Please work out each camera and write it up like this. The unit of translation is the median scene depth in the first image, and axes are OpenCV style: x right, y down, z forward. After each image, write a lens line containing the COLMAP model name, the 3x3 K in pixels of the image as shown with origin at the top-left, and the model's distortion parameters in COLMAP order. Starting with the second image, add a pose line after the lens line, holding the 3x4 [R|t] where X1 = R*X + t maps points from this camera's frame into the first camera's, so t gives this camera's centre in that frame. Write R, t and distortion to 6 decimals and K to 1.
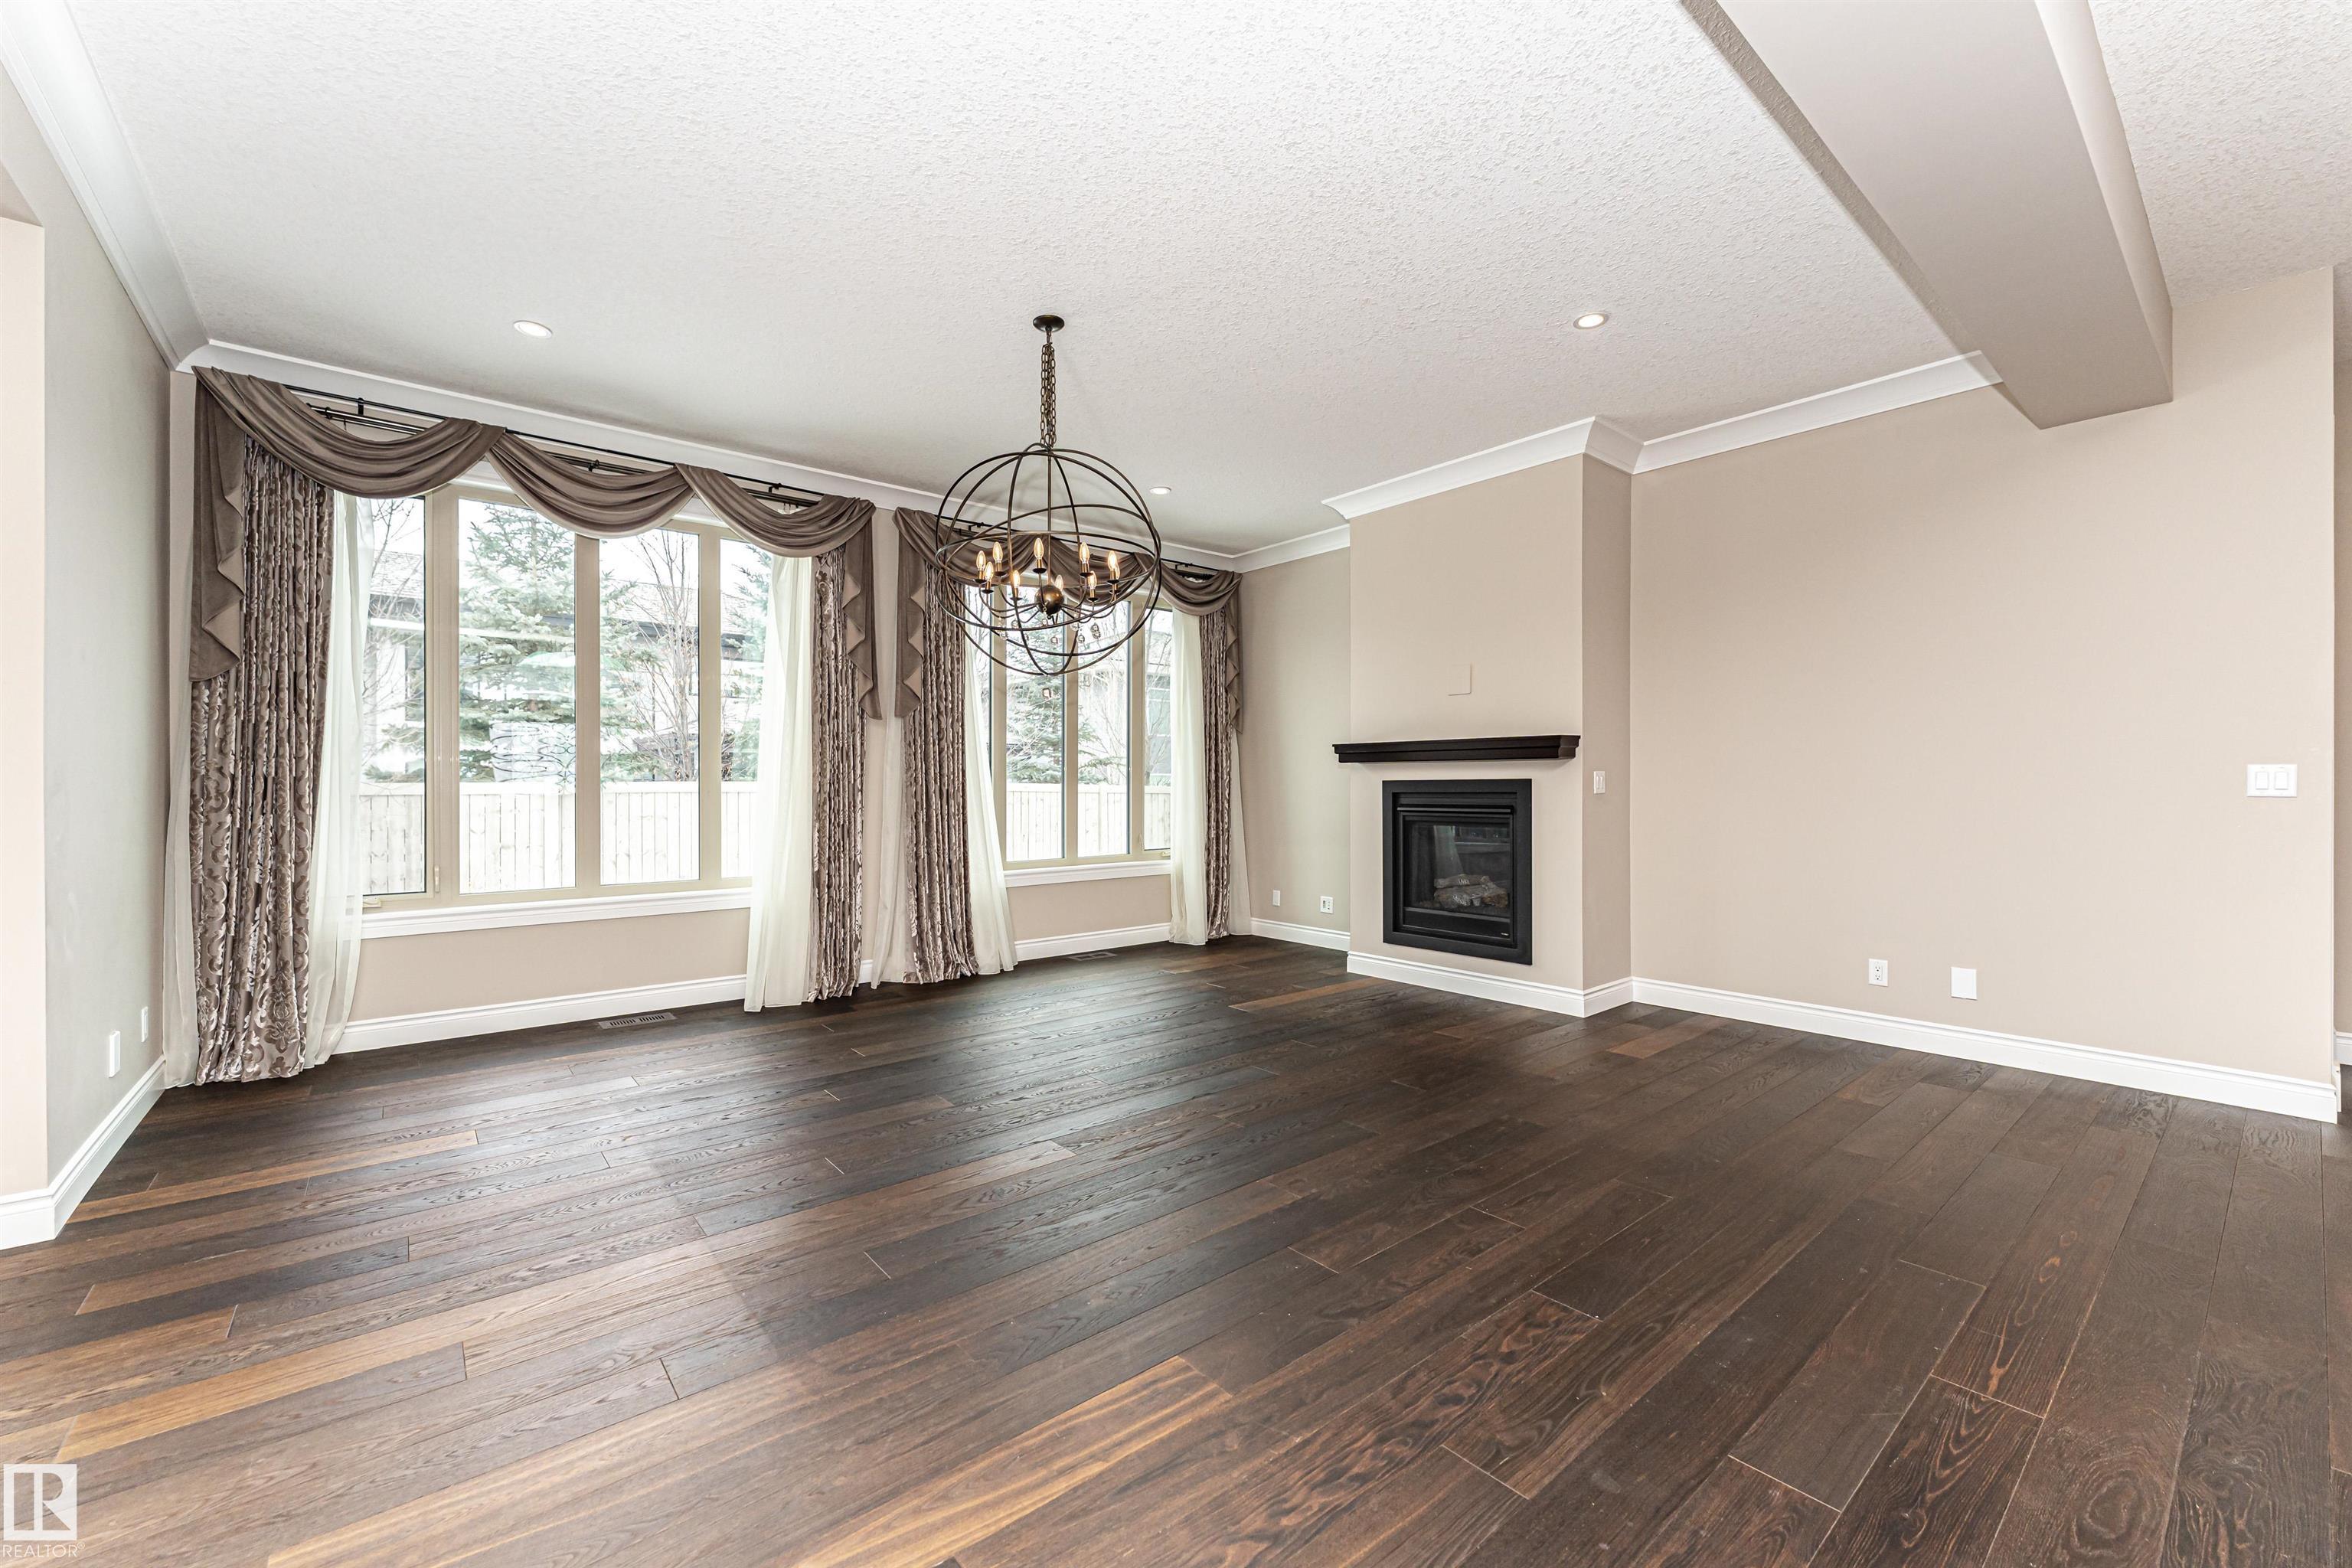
lens RADIAL K [[953.5, 0, 1171.6], [0, 953.5, 786.4], [0, 0, 1]] dist [0.002396, -0.000144]
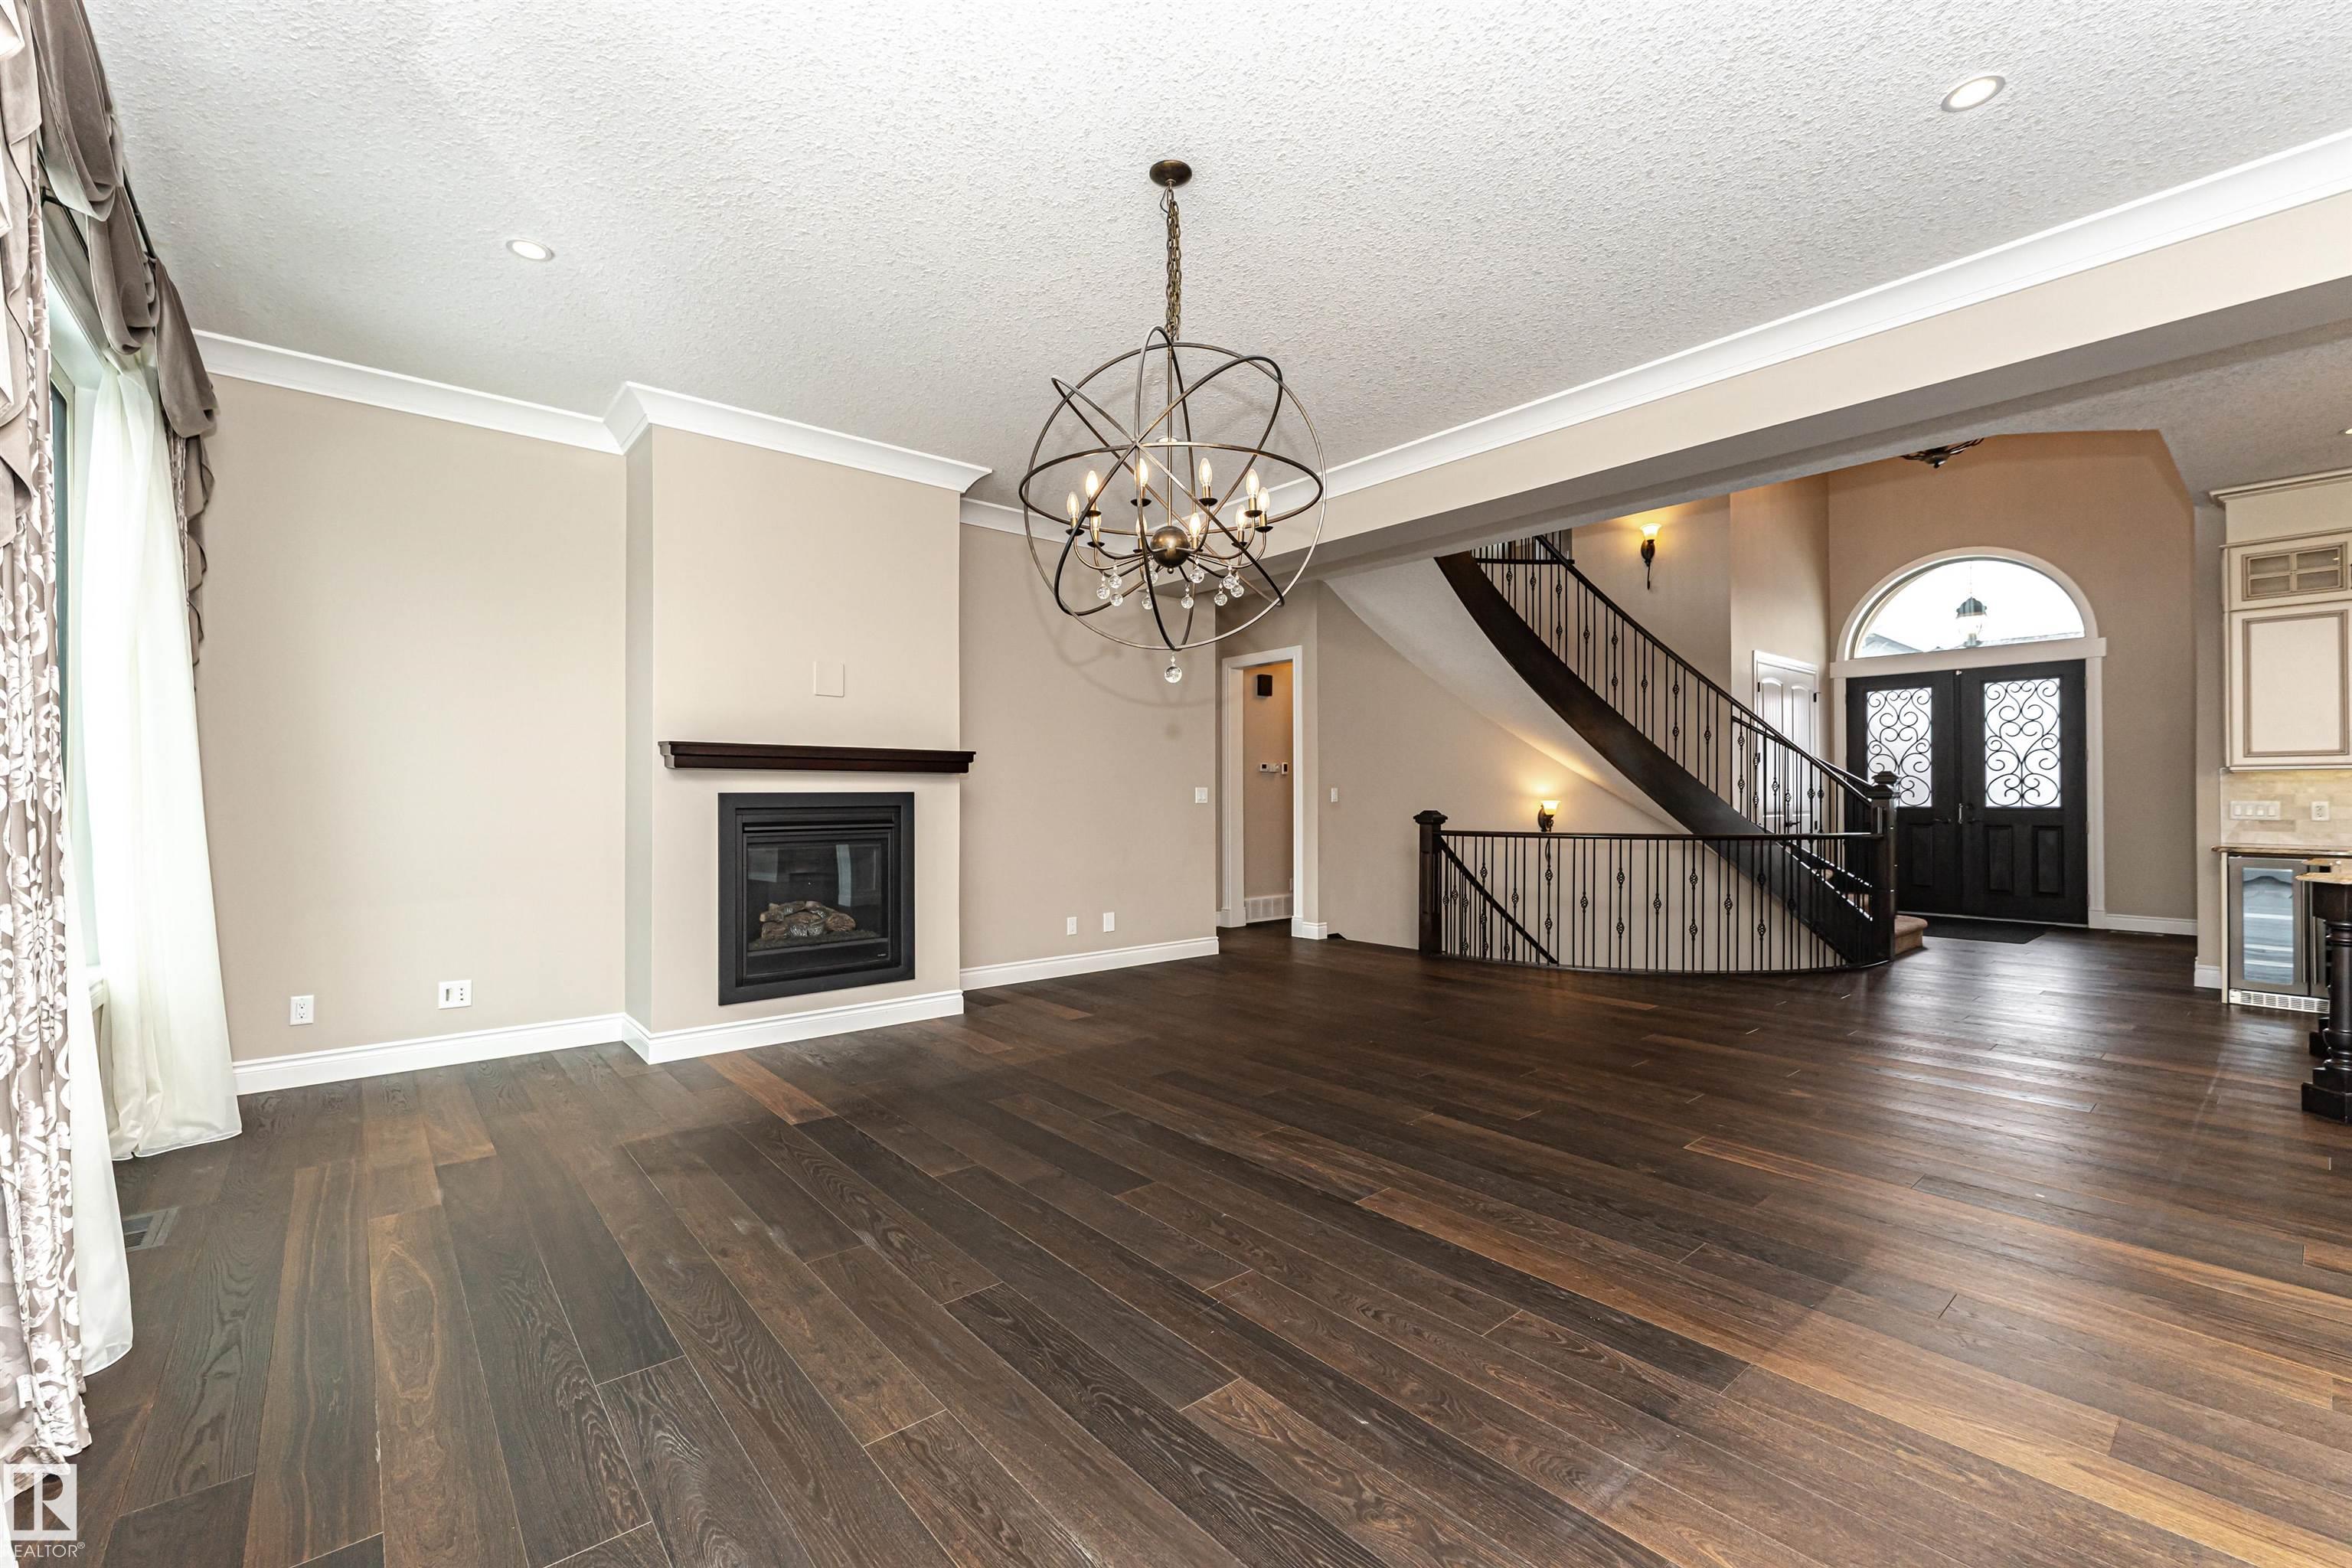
lens RADIAL K [[973.4, 0, 1172.0], [0, 973.4, 793.4], [0, 0, 1]] dist [0.001383, -0.000040]
pose [[-0.013319, 0.002947, 0.999907, -0.675145], [0.003537, 0.999990, -0.002900, -0.003117], [-0.999905, 0.003498, -0.013329, 0.777578]]
